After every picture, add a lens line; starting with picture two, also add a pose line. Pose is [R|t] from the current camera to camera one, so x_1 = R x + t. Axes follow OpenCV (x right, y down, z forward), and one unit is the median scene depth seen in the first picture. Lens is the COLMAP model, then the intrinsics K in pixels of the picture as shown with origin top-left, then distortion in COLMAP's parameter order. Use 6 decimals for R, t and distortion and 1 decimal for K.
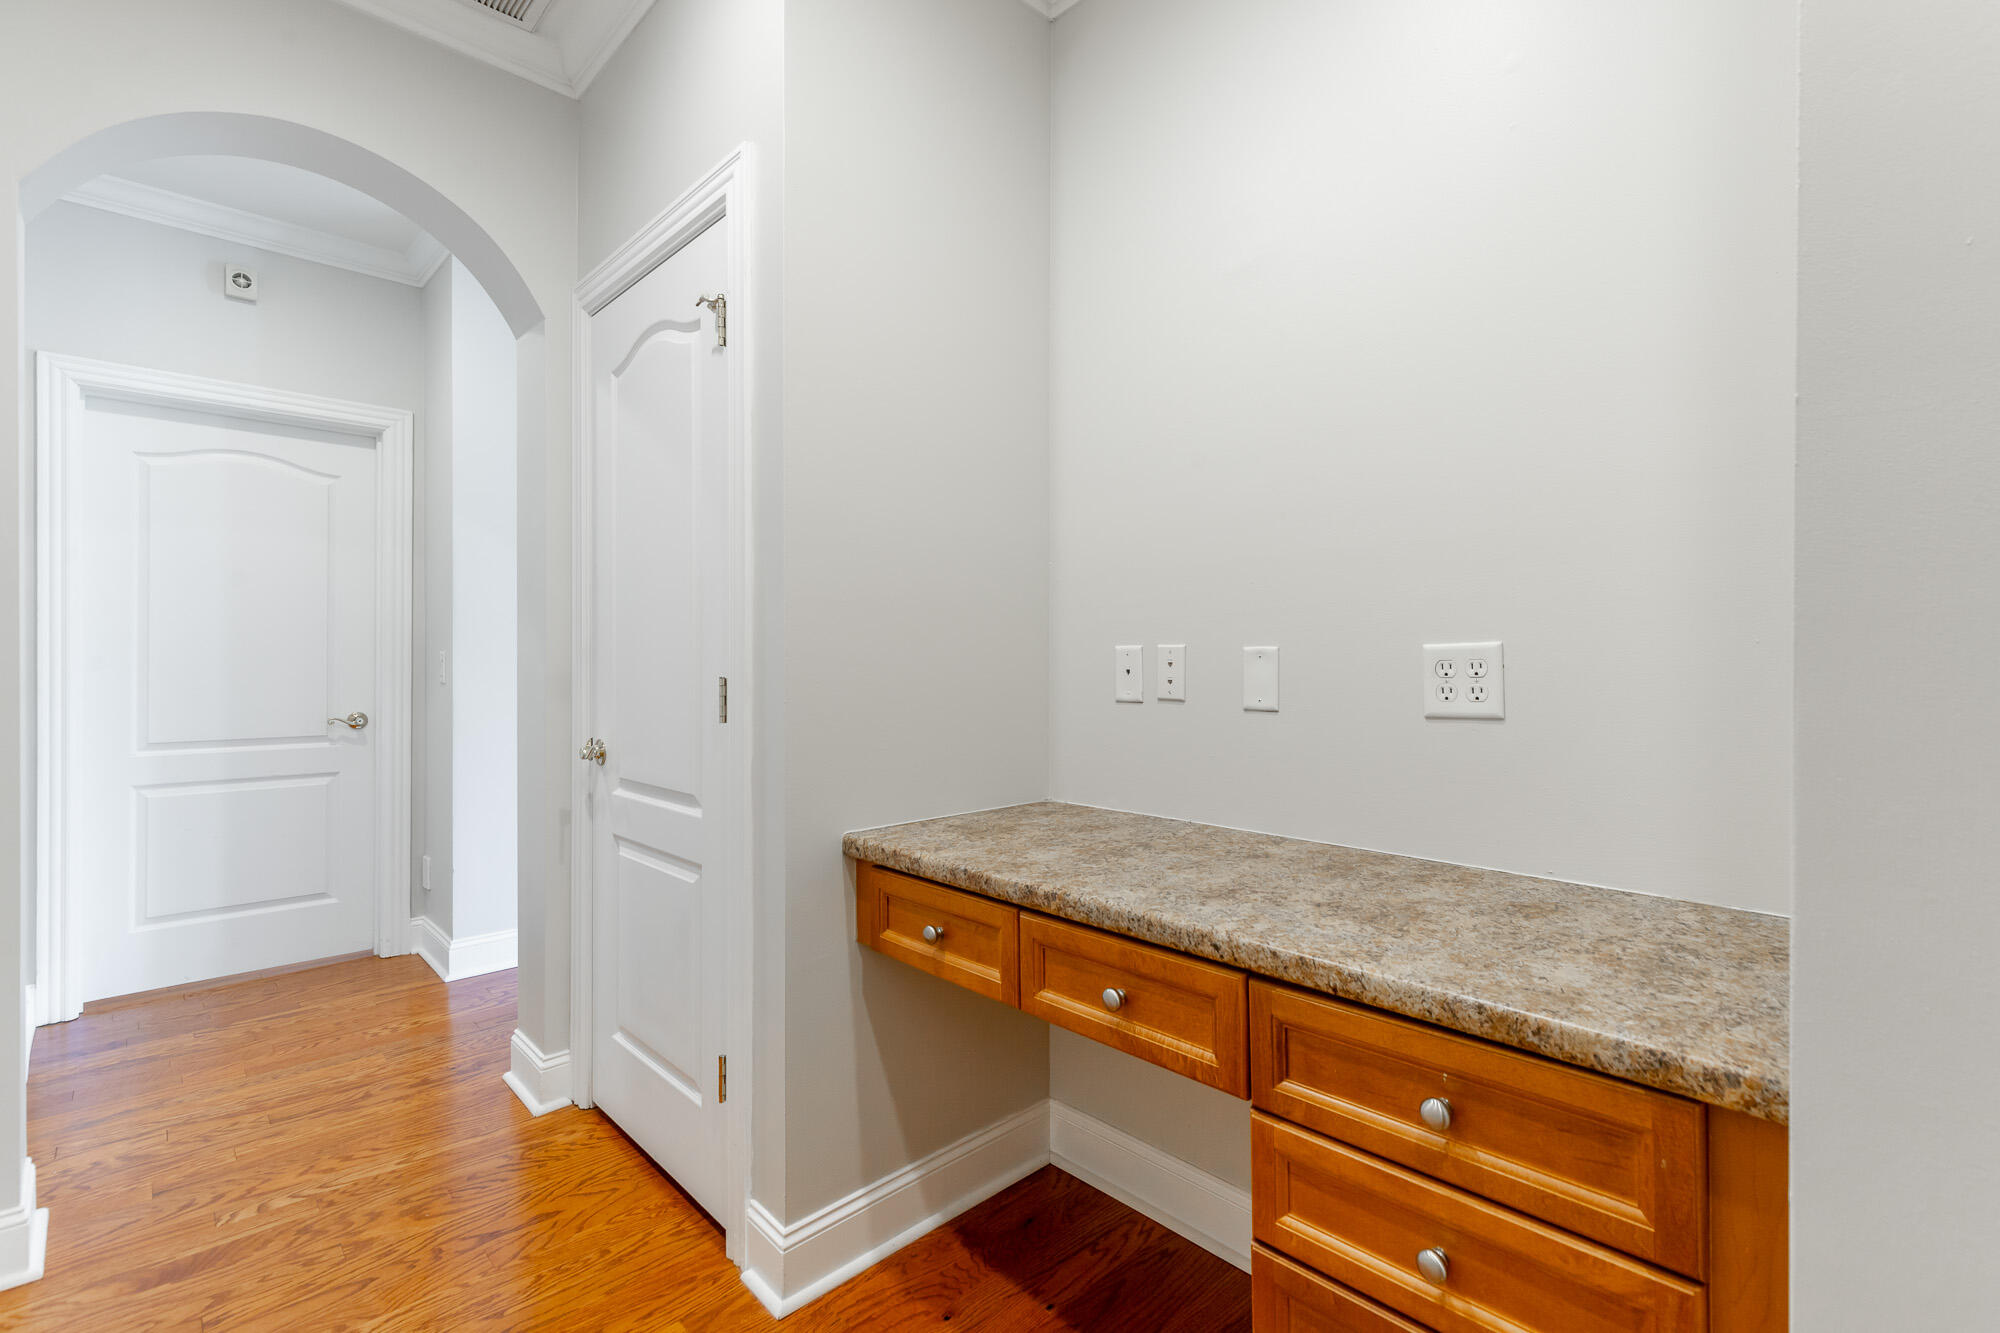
lens RADIAL K [[901.1, 0, 982.6], [0, 901.1, 652.1], [0, 0, 1]] dist [0.011875, -0.001092]
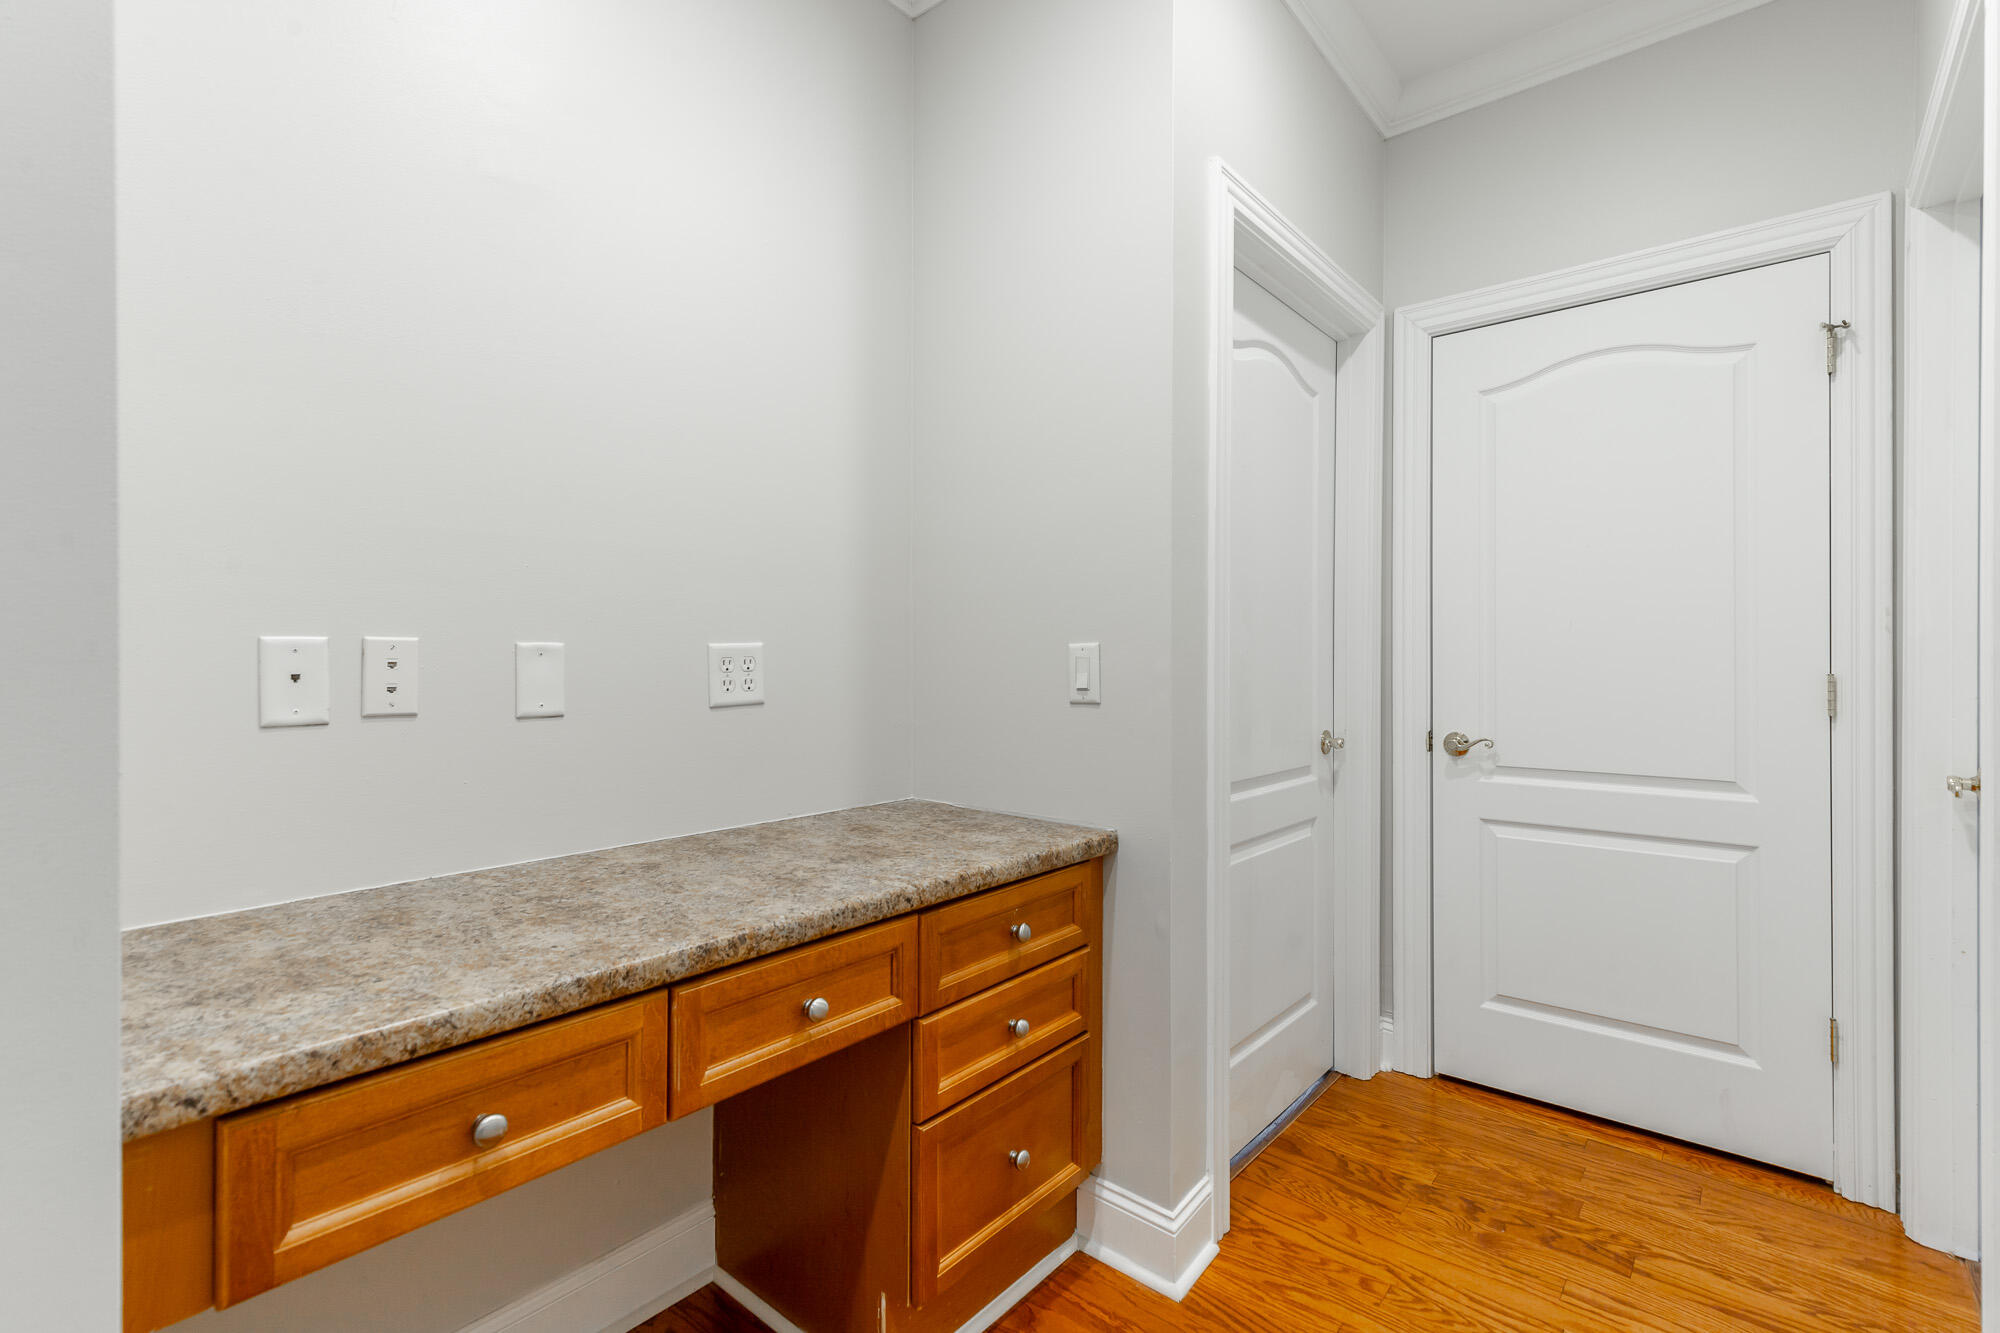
lens RADIAL K [[901.1, 0, 982.3], [0, 901.1, 667.2], [0, 0, 1]] dist [0.011875, -0.001092]
pose [[-0.096008, -0.009544, 0.995335, -0.605307], [-0.002004, 0.999954, 0.009395, 0.008599], [-0.995379, -0.001093, -0.096023, 0.674584]]
